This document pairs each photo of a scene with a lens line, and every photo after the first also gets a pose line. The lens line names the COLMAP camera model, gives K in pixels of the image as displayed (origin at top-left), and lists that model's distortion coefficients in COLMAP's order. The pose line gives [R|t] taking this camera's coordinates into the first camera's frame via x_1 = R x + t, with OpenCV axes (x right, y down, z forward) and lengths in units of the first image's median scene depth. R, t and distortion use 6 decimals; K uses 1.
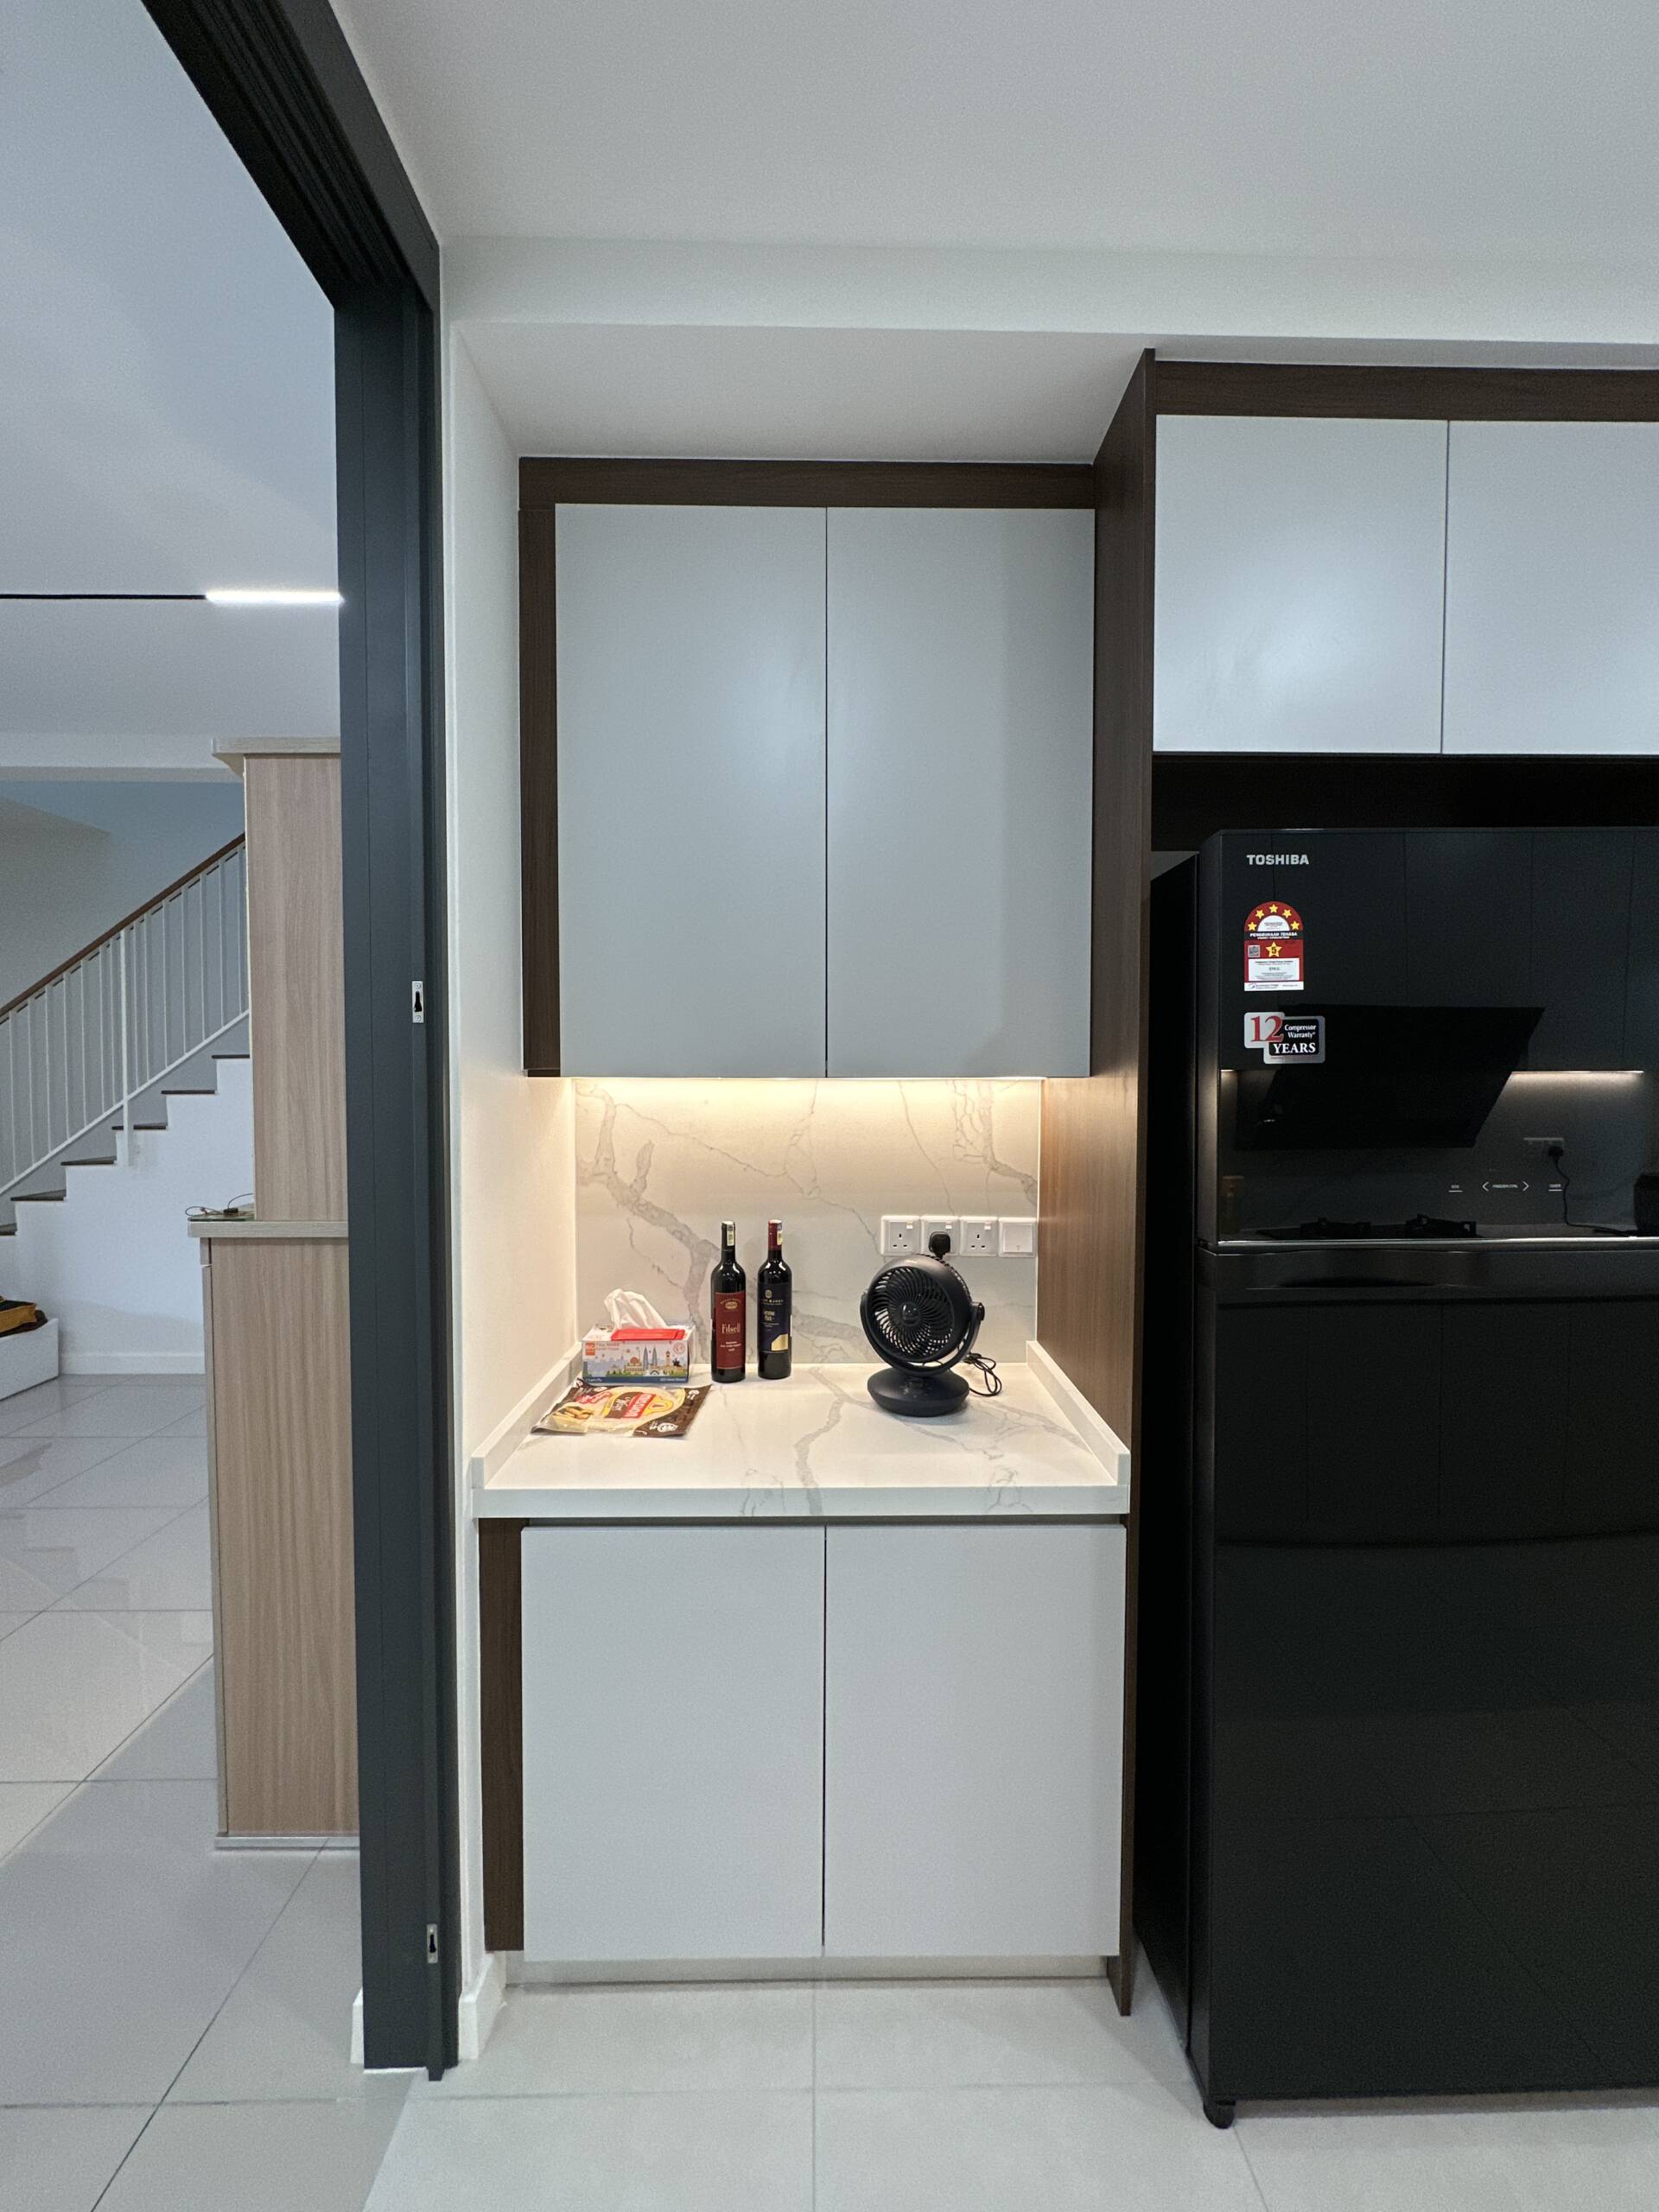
lens RADIAL K [[877.4, 0, 829.5], [0, 877.4, 1106.0], [0, 0, 1]] dist [-0.008037, 0.000216]
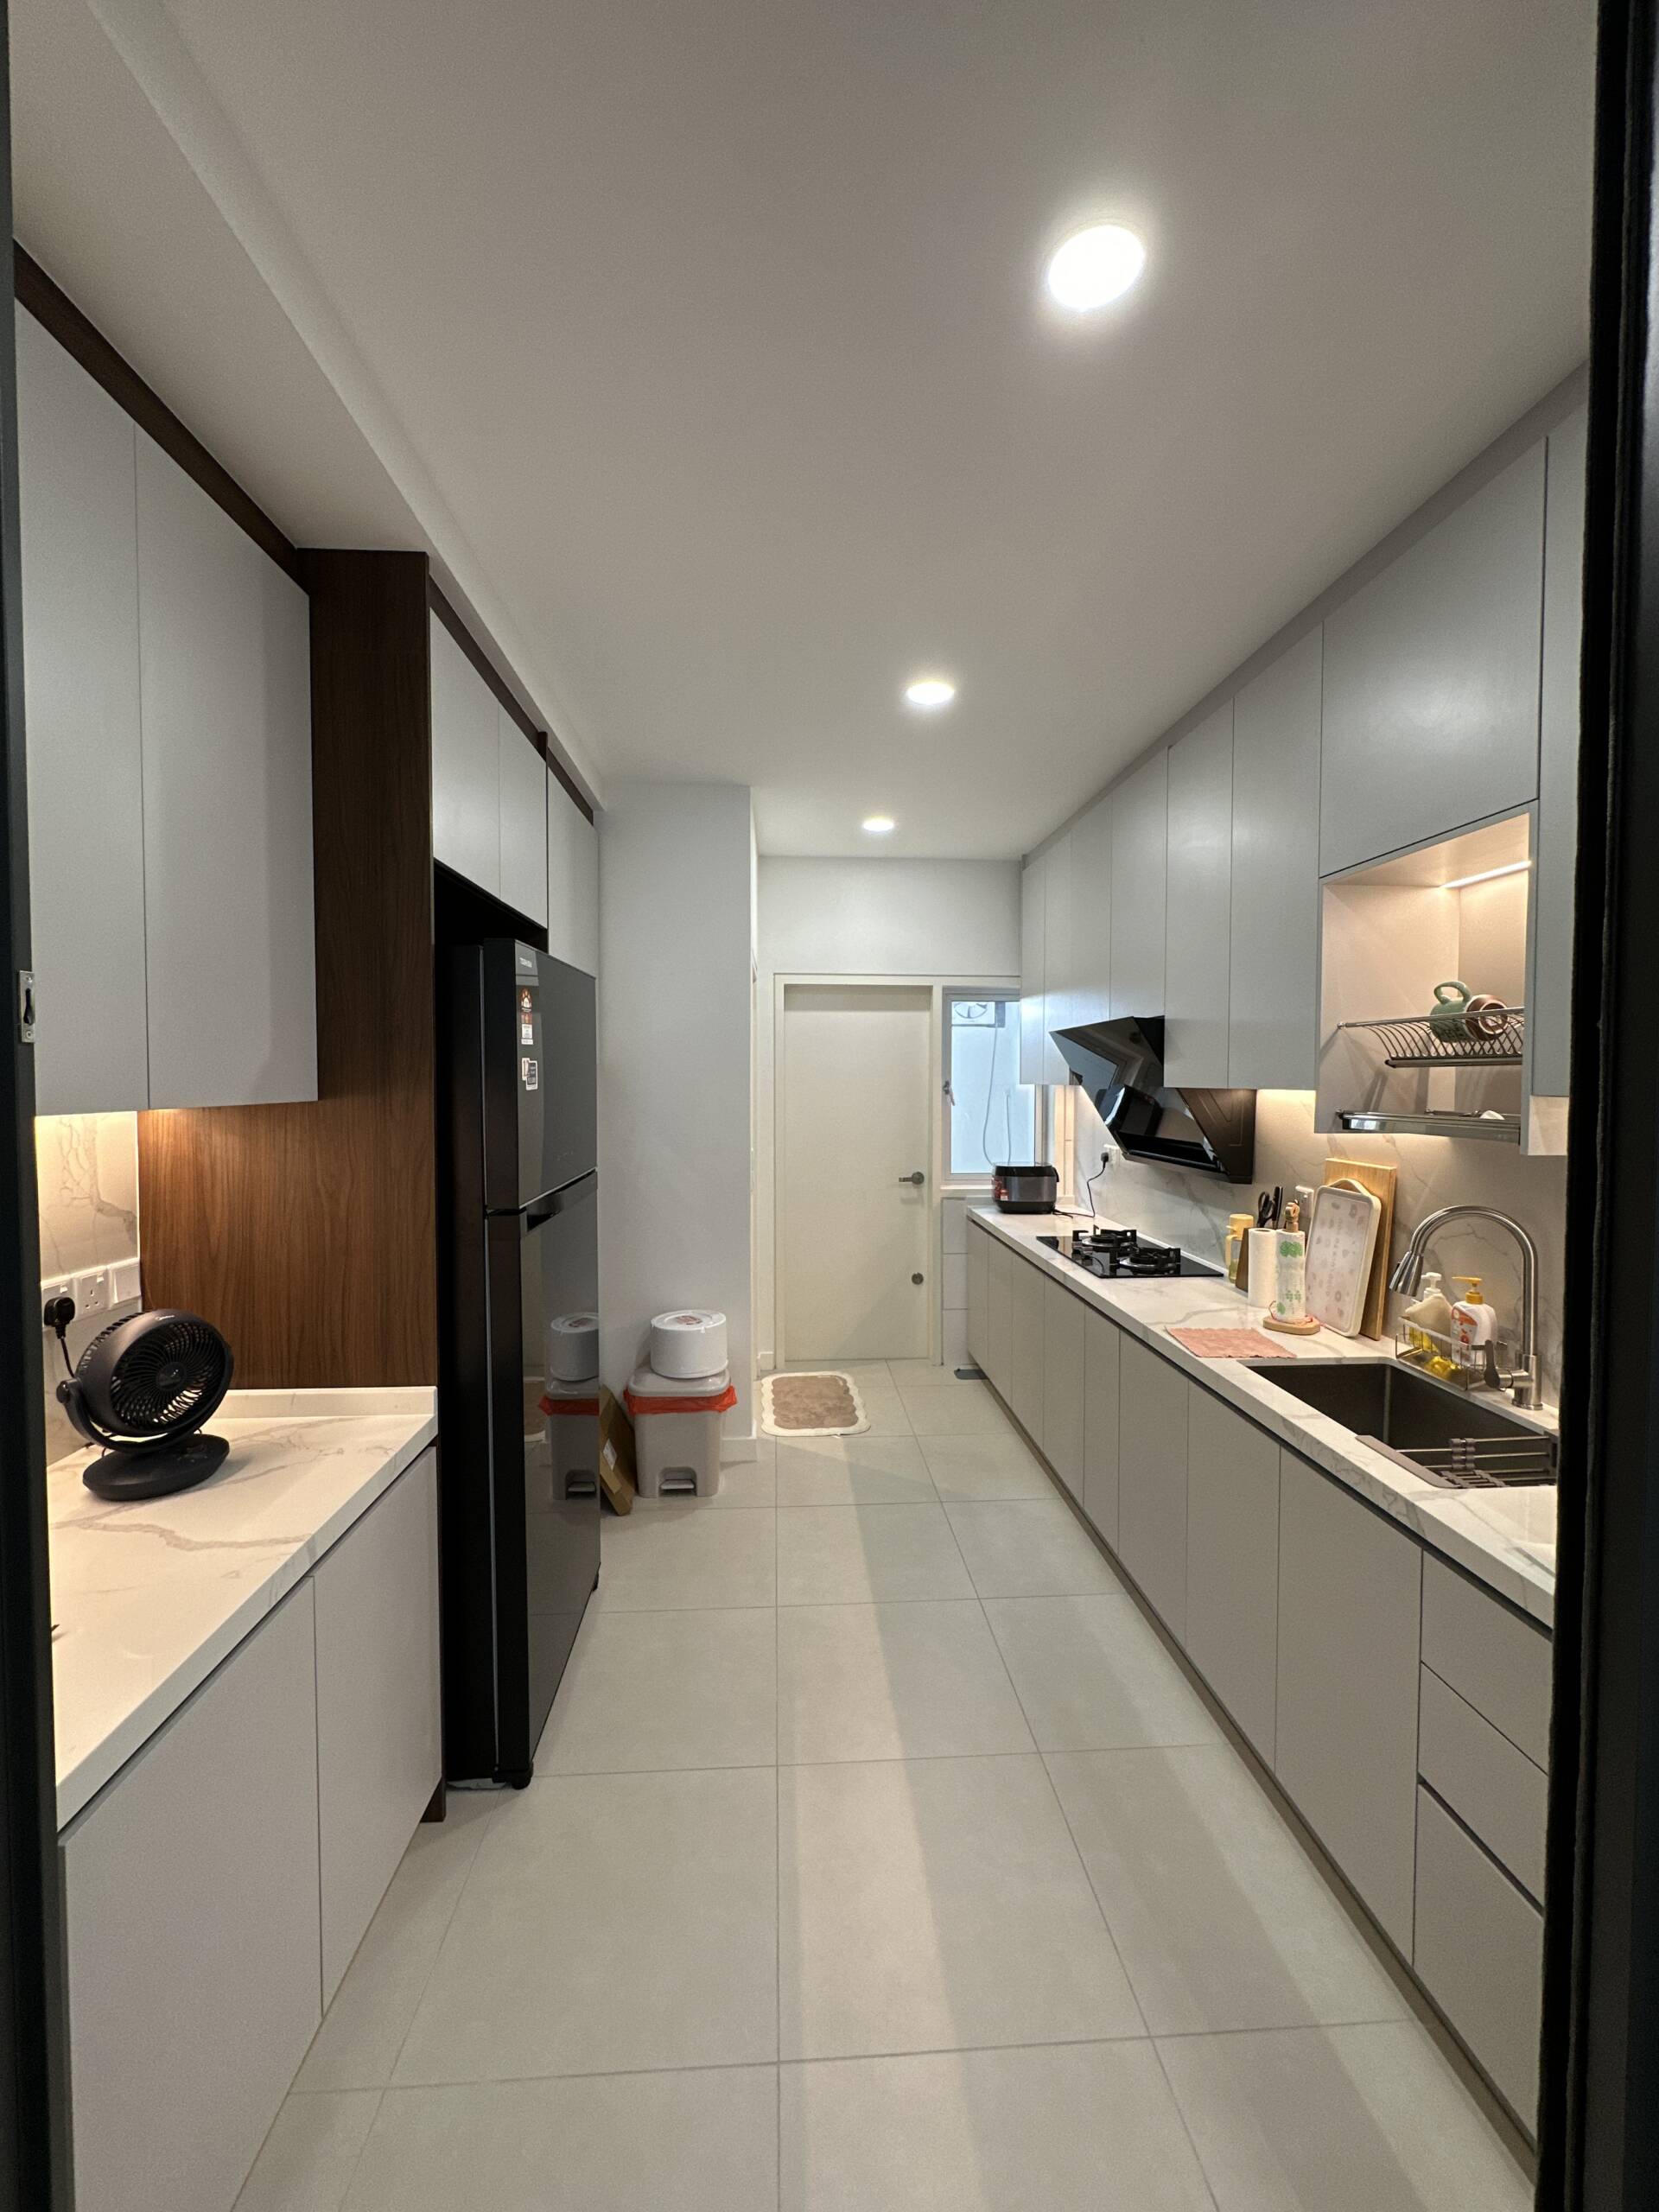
lens RADIAL K [[877.4, 0, 829.5], [0, 877.4, 1106.0], [0, 0, 1]] dist [-0.008037, 0.000216]
pose [[-0.038405, -0.035728, 0.998623, -0.808085], [0.033327, 0.998759, 0.037014, -0.044108], [-0.998706, 0.034703, -0.037167, 0.370716]]
